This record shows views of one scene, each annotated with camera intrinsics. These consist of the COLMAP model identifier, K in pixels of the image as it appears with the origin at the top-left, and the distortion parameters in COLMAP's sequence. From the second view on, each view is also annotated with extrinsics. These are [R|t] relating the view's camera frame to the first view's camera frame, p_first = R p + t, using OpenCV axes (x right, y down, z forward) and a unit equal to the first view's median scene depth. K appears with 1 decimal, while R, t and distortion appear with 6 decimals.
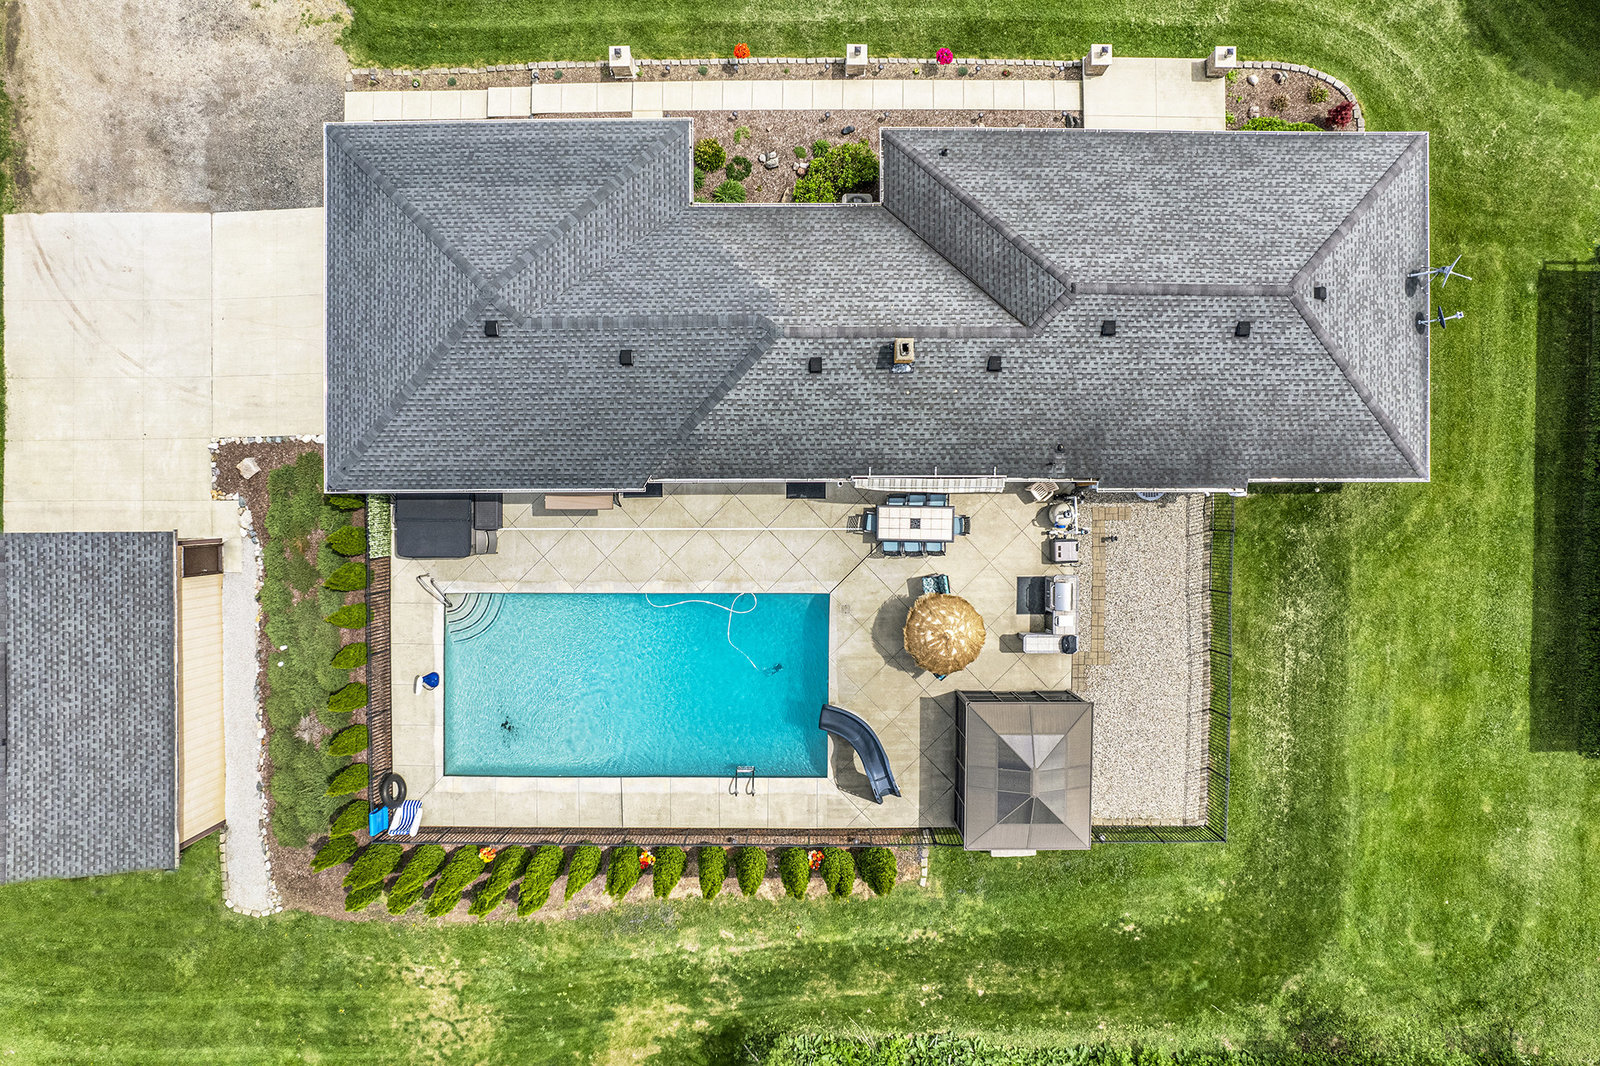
lens RADIAL K [[1016.4, 0, 800.0], [0, 1016.4, 533.0], [0, 0, 1]] dist [-0.063931, 0.053630]
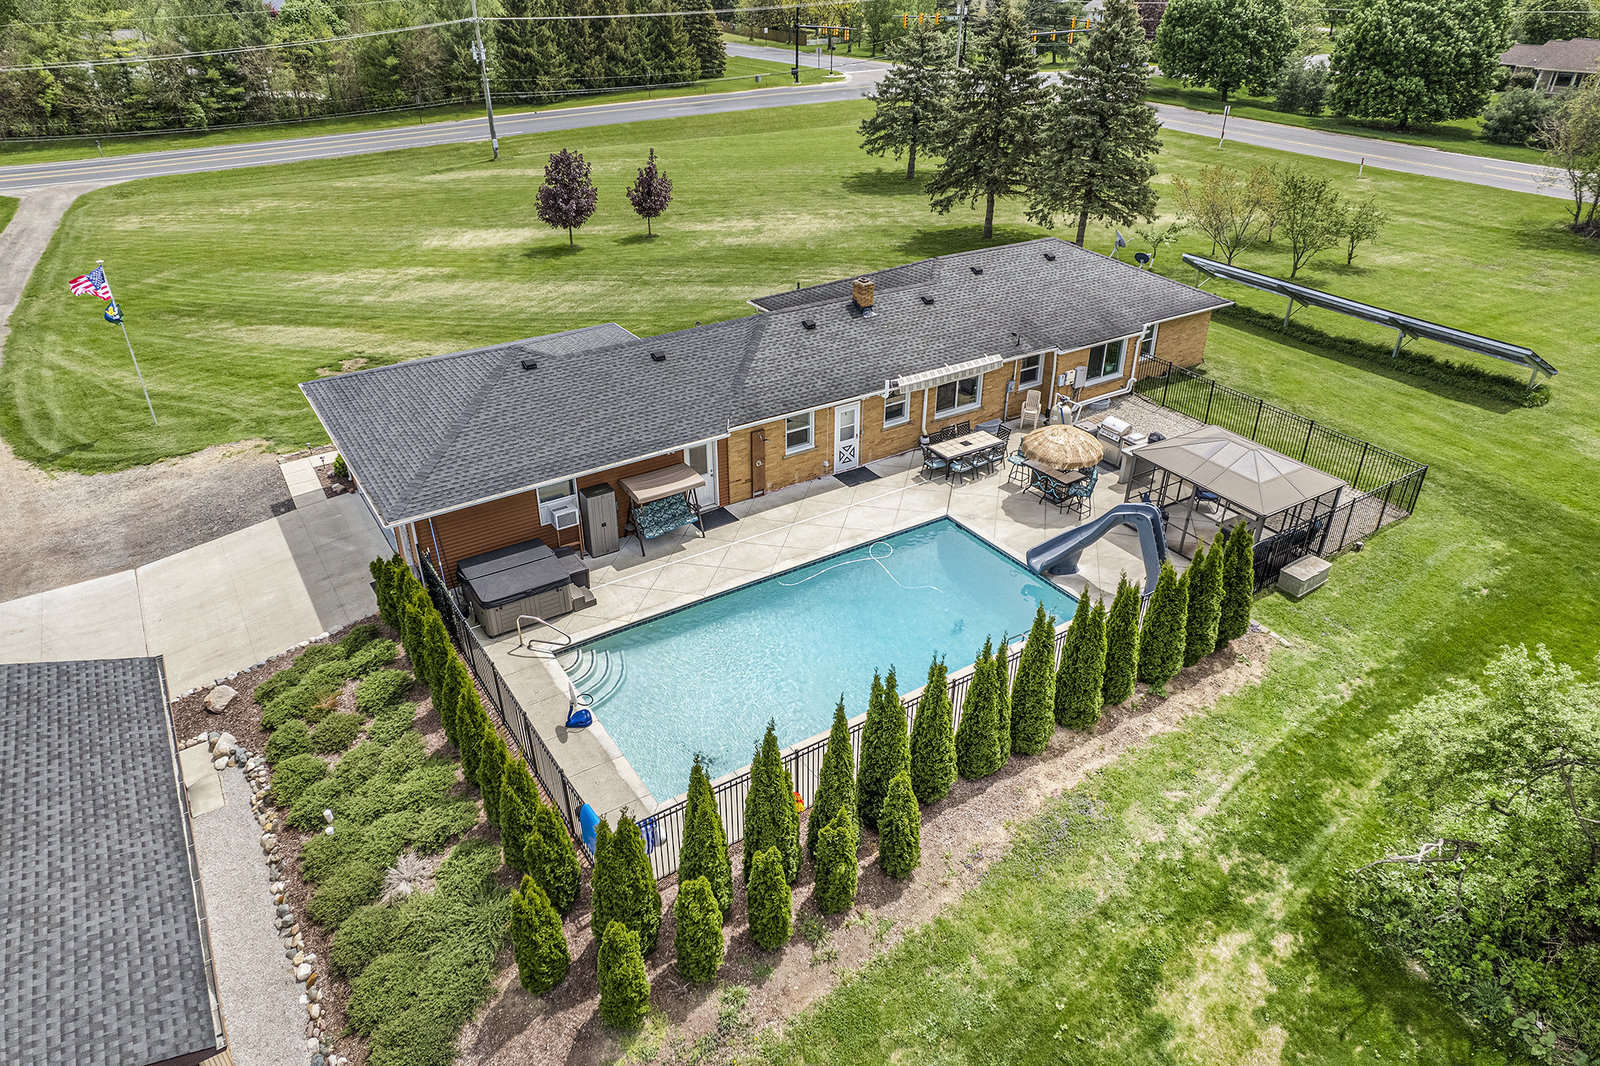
lens RADIAL K [[1016.4, 0, 800.0], [0, 1016.4, 533.0], [0, 0, 1]] dist [-0.063931, 0.053630]
pose [[0.834707, -0.270784, 0.479521, -0.524769], [0.550691, 0.407409, -0.728531, 0.659398], [0.001913, 0.872178, 0.489186, 0.549079]]
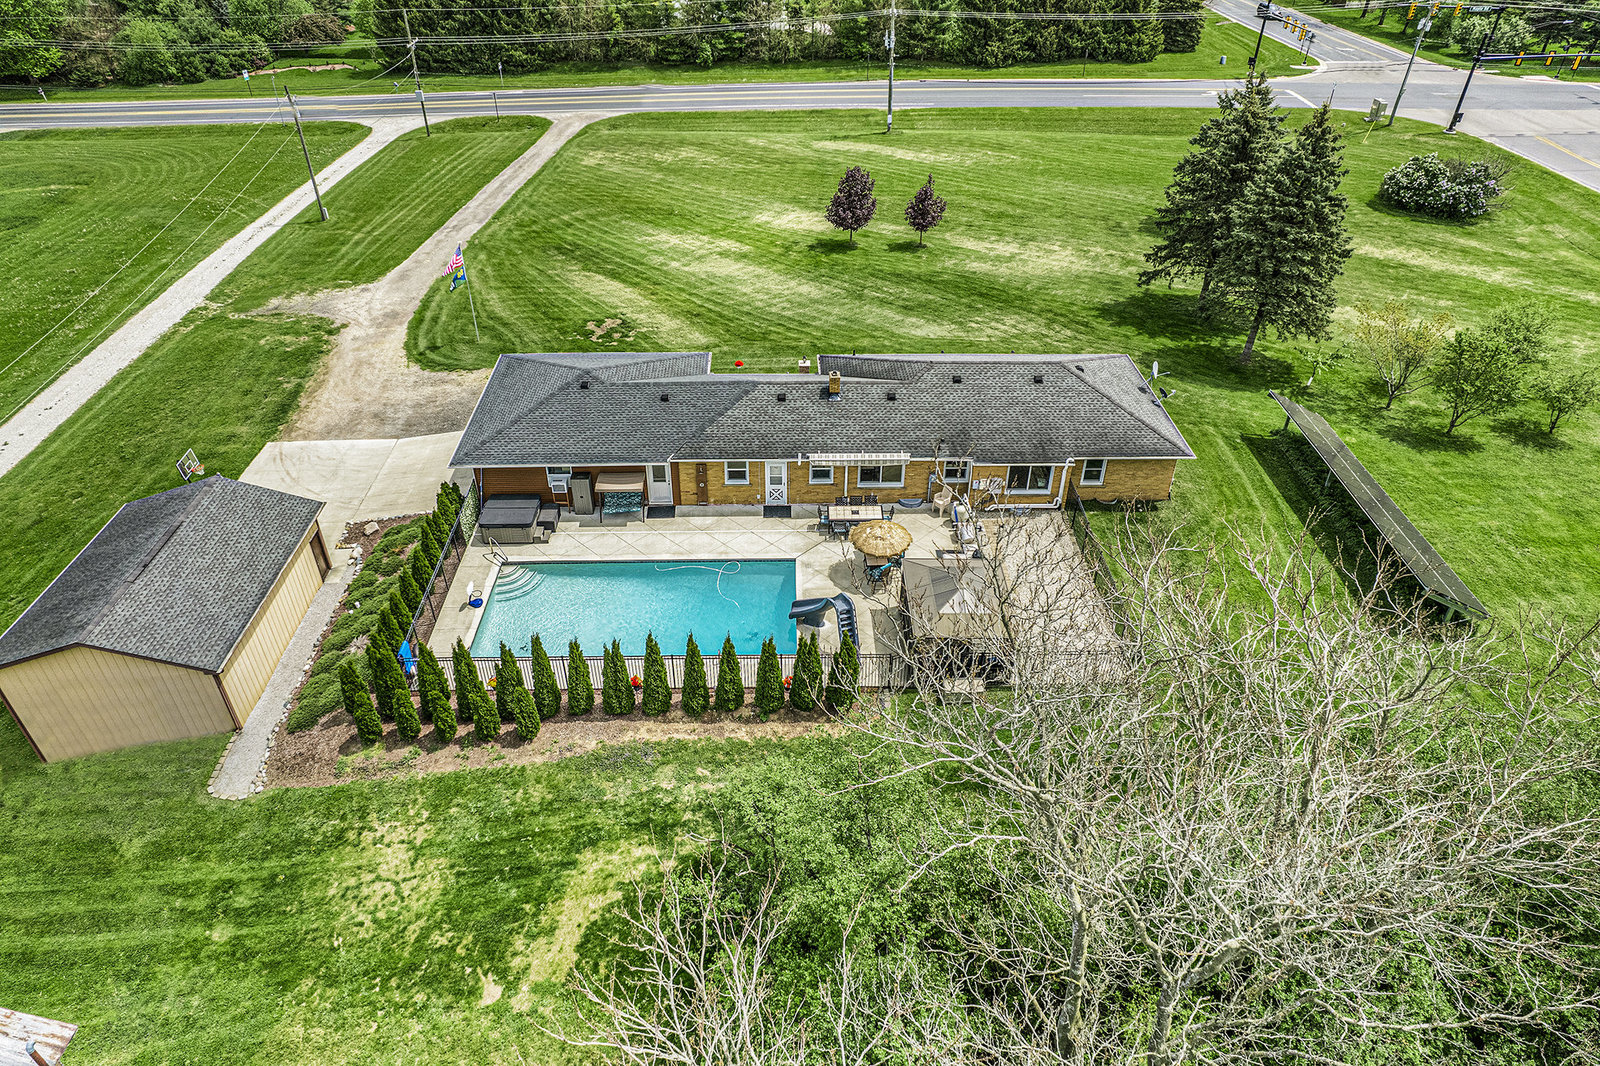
lens RADIAL K [[1008.5, 0, 800.0], [0, 1008.5, 533.0], [0, 0, 1]] dist [-0.042028, -0.001085]
pose [[0.999673, -0.008371, 0.024149, 0.003261], [0.024551, 0.577168, -0.816256, 1.094399], [-0.007105, 0.816582, 0.577185, 0.210388]]
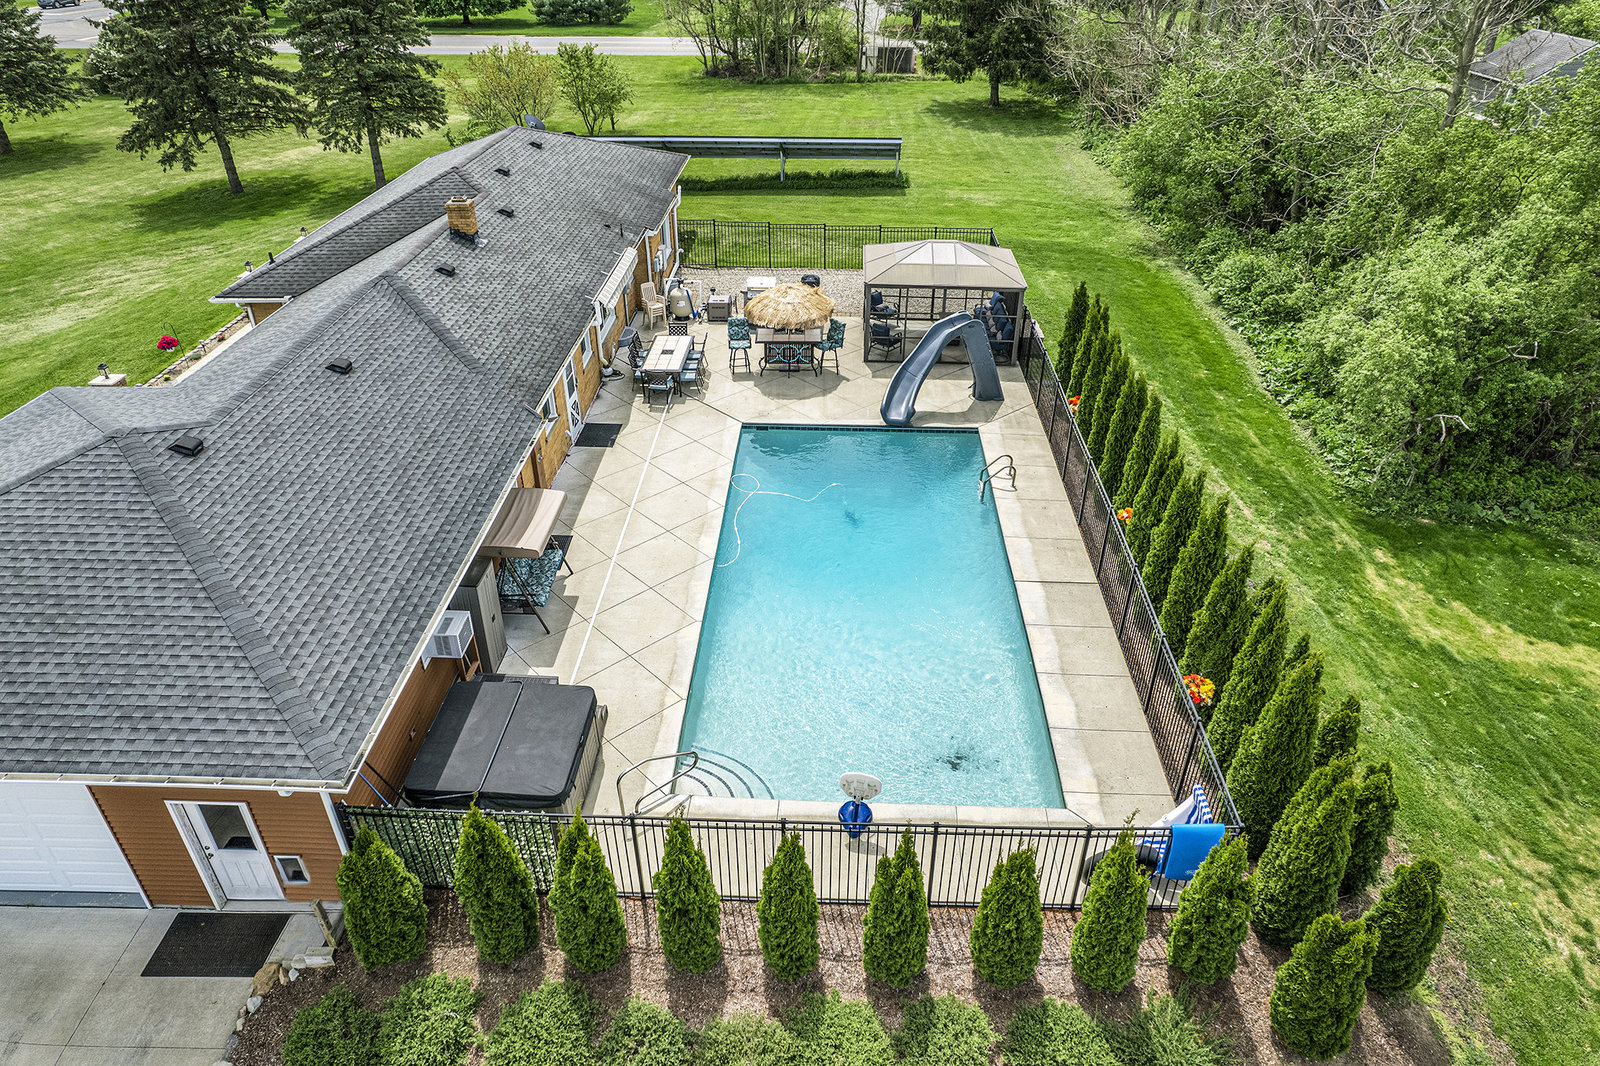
lens RADIAL K [[1016.4, 0, 800.0], [0, 1016.4, 533.0], [0, 0, 1]] dist [-0.063931, 0.053630]
pose [[0.036625, -0.537900, 0.842212, -0.668056], [0.999210, 0.006693, -0.039178, 0.134760], [0.015437, 0.842982, 0.537721, 0.636857]]
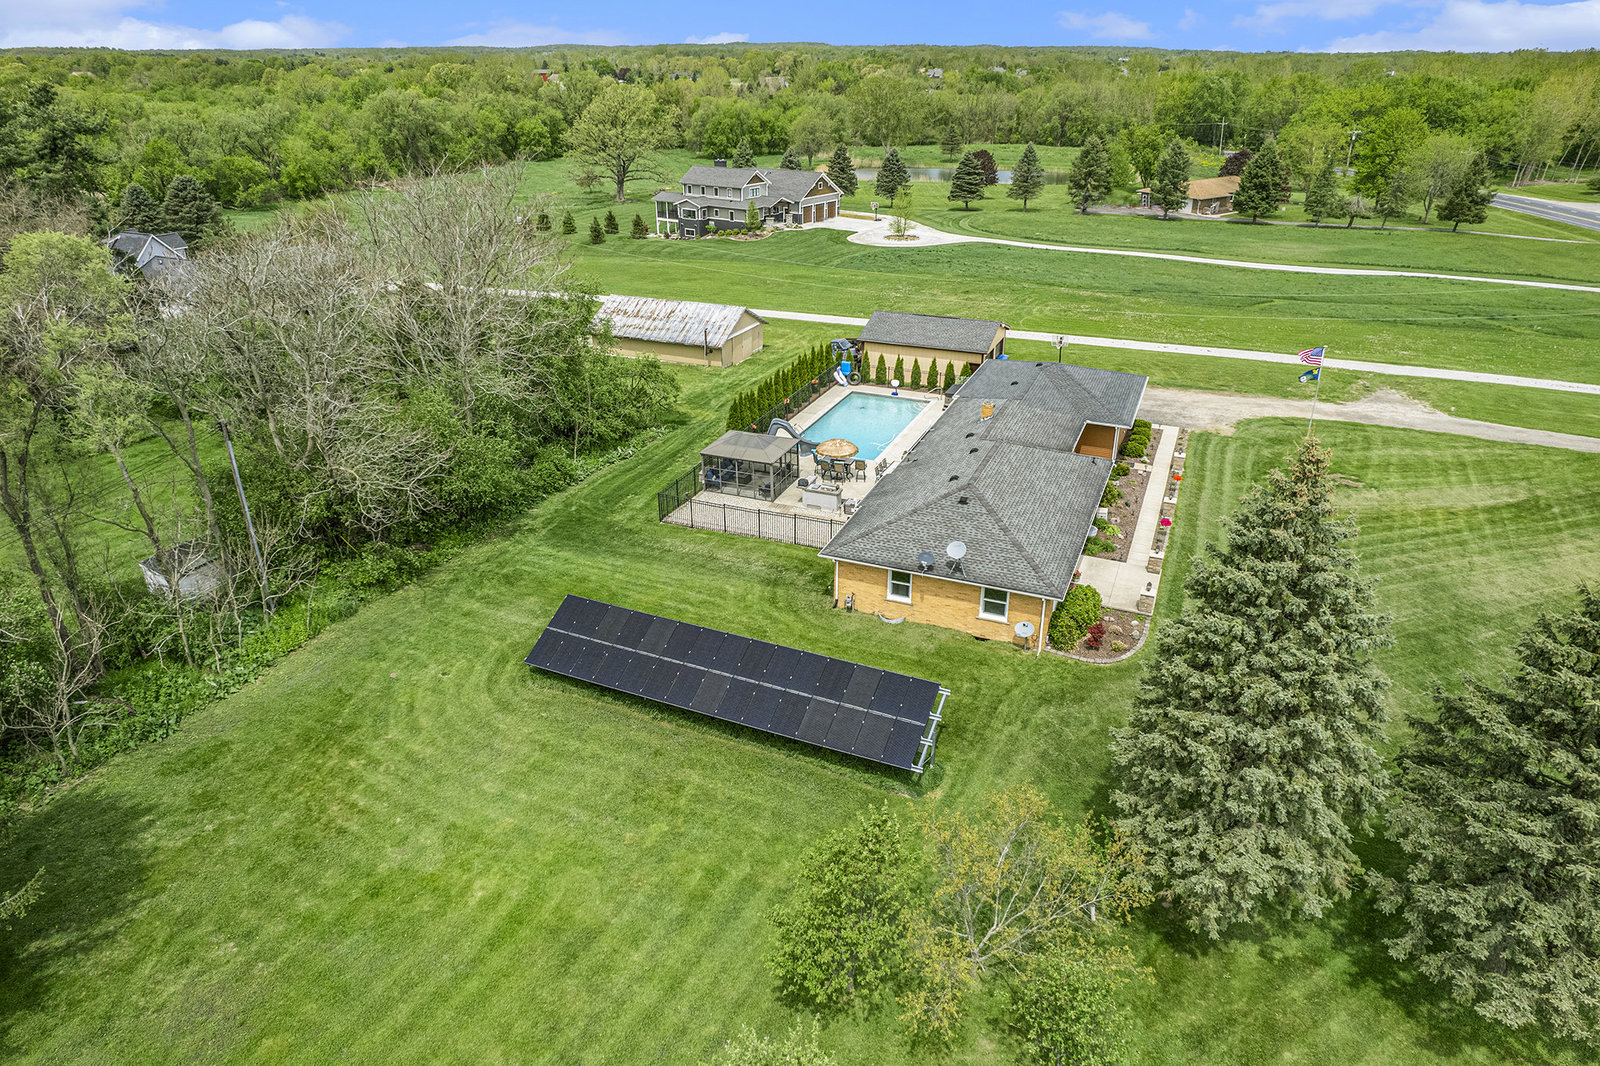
lens RADIAL K [[1016.4, 0, 800.0], [0, 1016.4, 533.0], [0, 0, 1]] dist [-0.063931, 0.053630]
pose [[-0.386307, 0.397684, -0.832235, 1.658422], [-0.922287, -0.178704, 0.342713, -0.471396], [-0.012432, 0.899951, 0.435813, 0.301667]]
